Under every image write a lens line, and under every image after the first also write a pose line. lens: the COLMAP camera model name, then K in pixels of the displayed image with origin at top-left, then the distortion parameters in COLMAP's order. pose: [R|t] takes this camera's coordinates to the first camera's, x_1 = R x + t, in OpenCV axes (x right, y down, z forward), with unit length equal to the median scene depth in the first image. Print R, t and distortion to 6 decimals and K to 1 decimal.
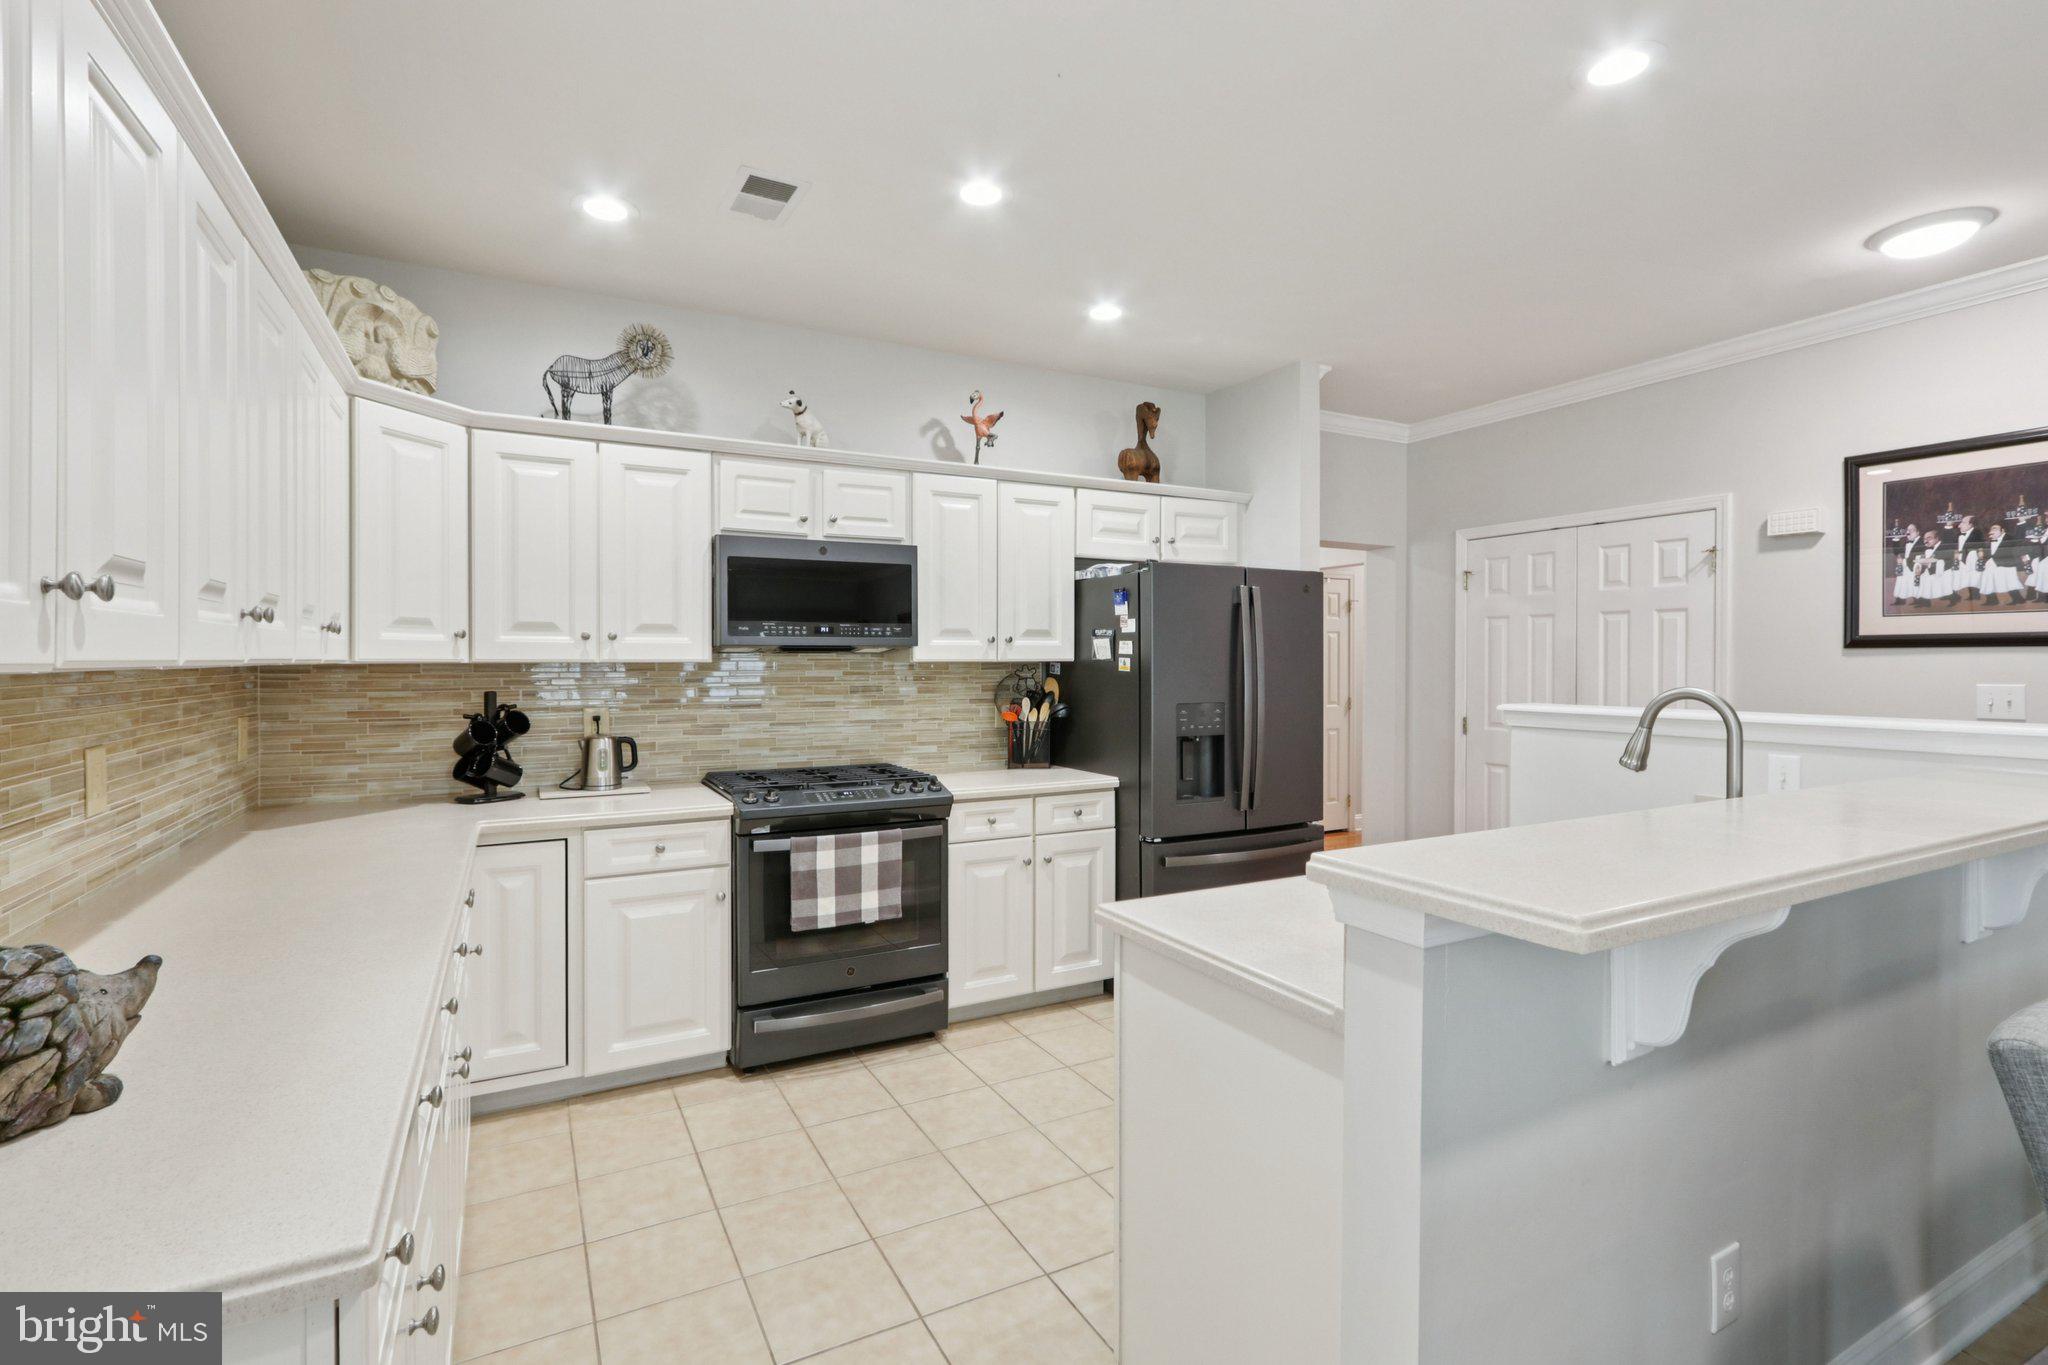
lens RADIAL K [[962.5, 0, 1020.9], [0, 962.5, 668.8], [0, 0, 1]] dist [-0.000969, 0.000145]
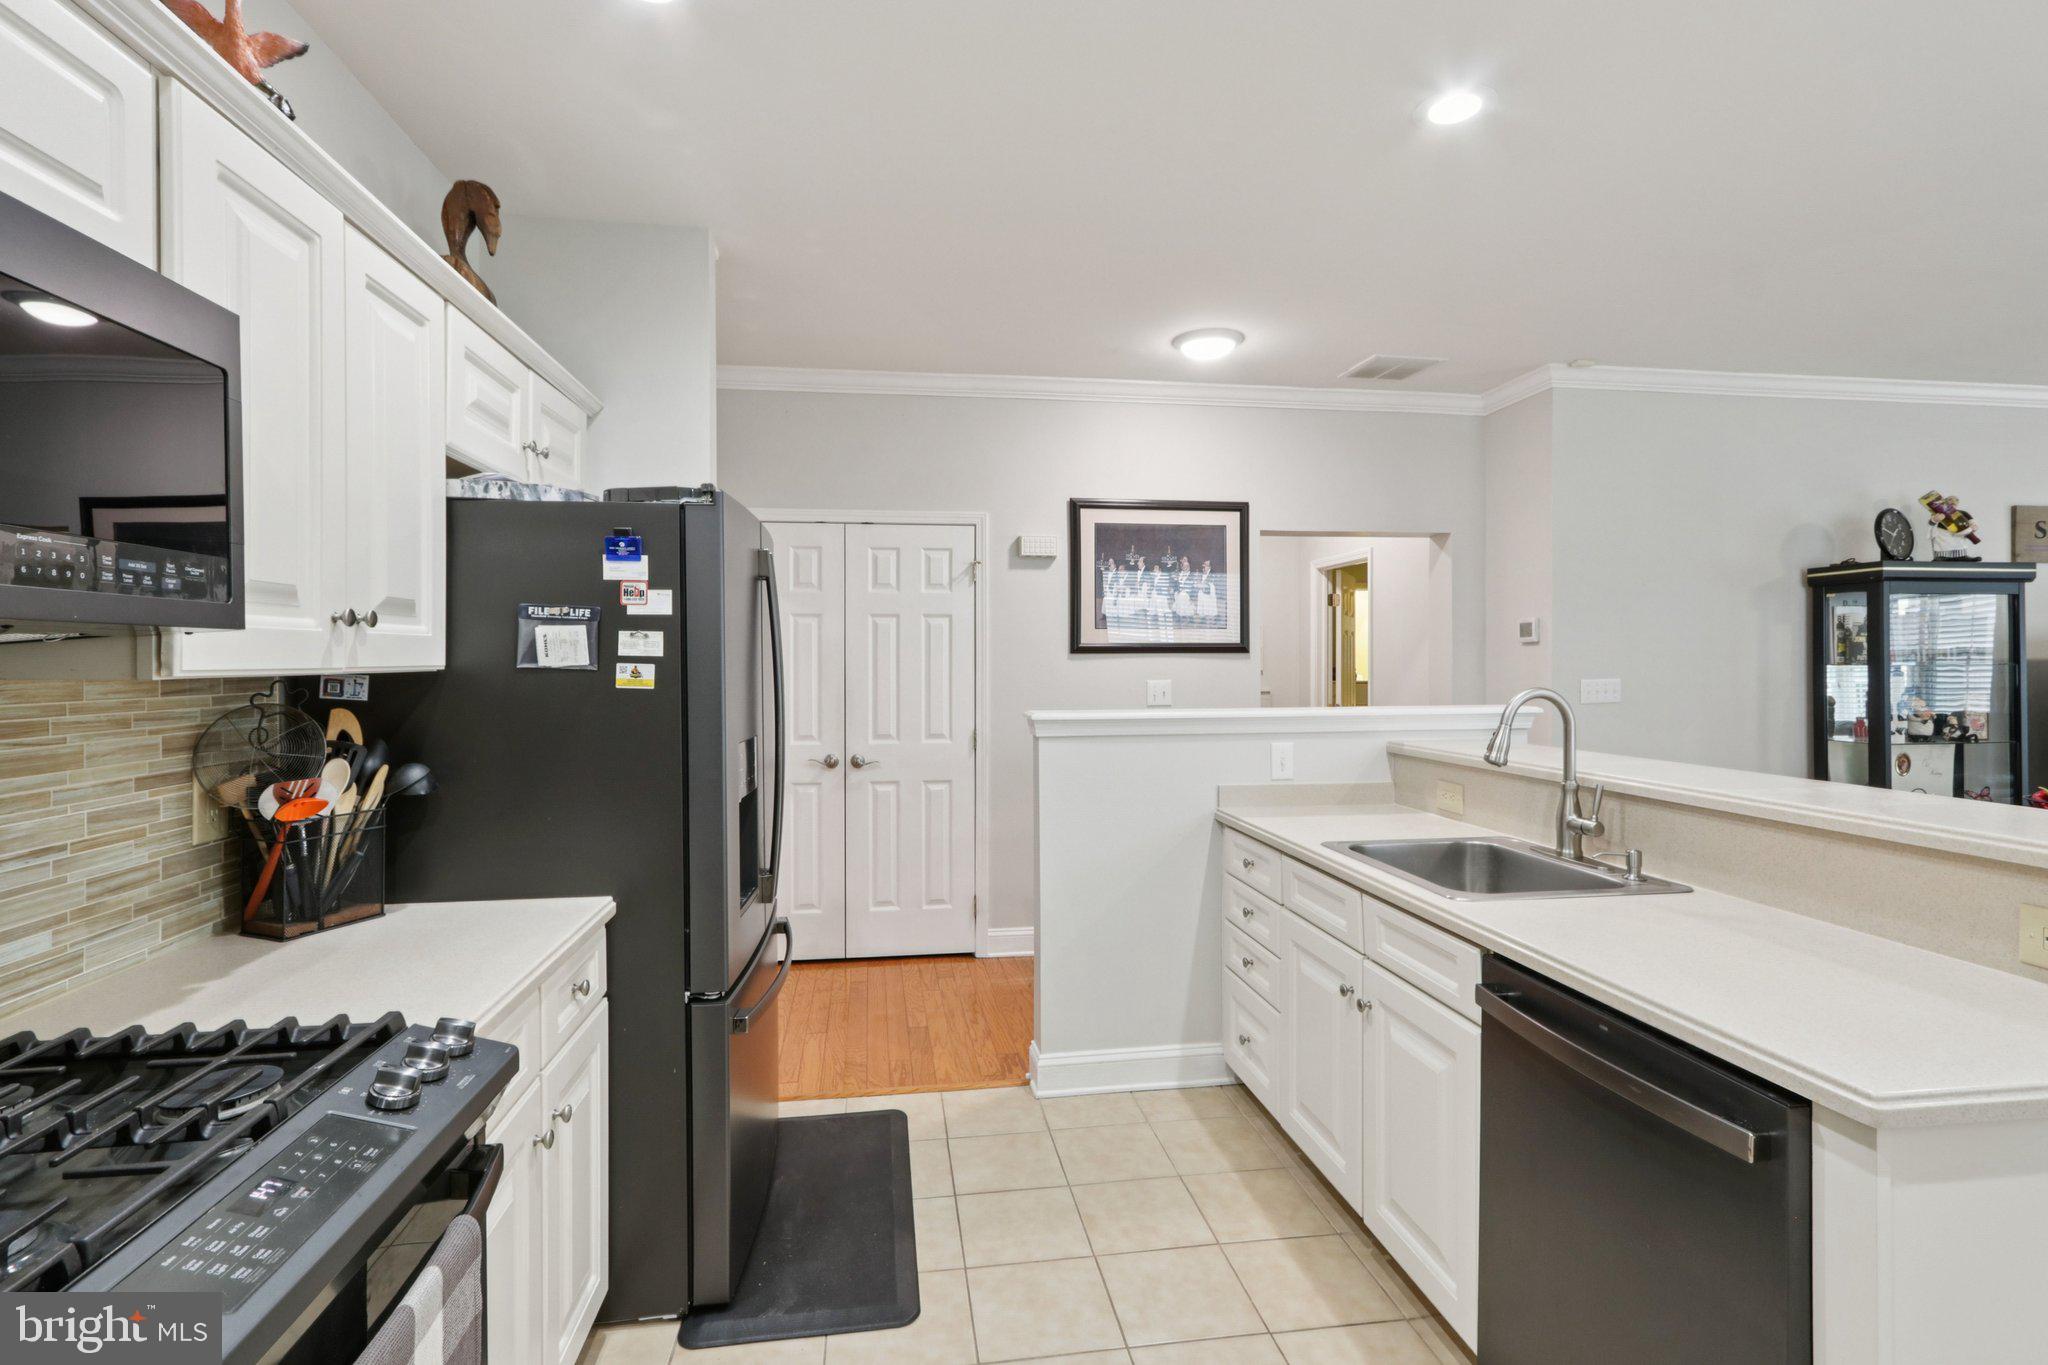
lens RADIAL K [[962.5, 0, 1016.6], [0, 962.5, 679.8], [0, 0, 1]] dist [-0.000969, 0.000145]
pose [[0.349993, -0.018911, 0.936562, -0.304421], [0.011667, 0.999807, 0.015828, -0.008605], [-0.936680, 0.005387, 0.350145, 0.620303]]
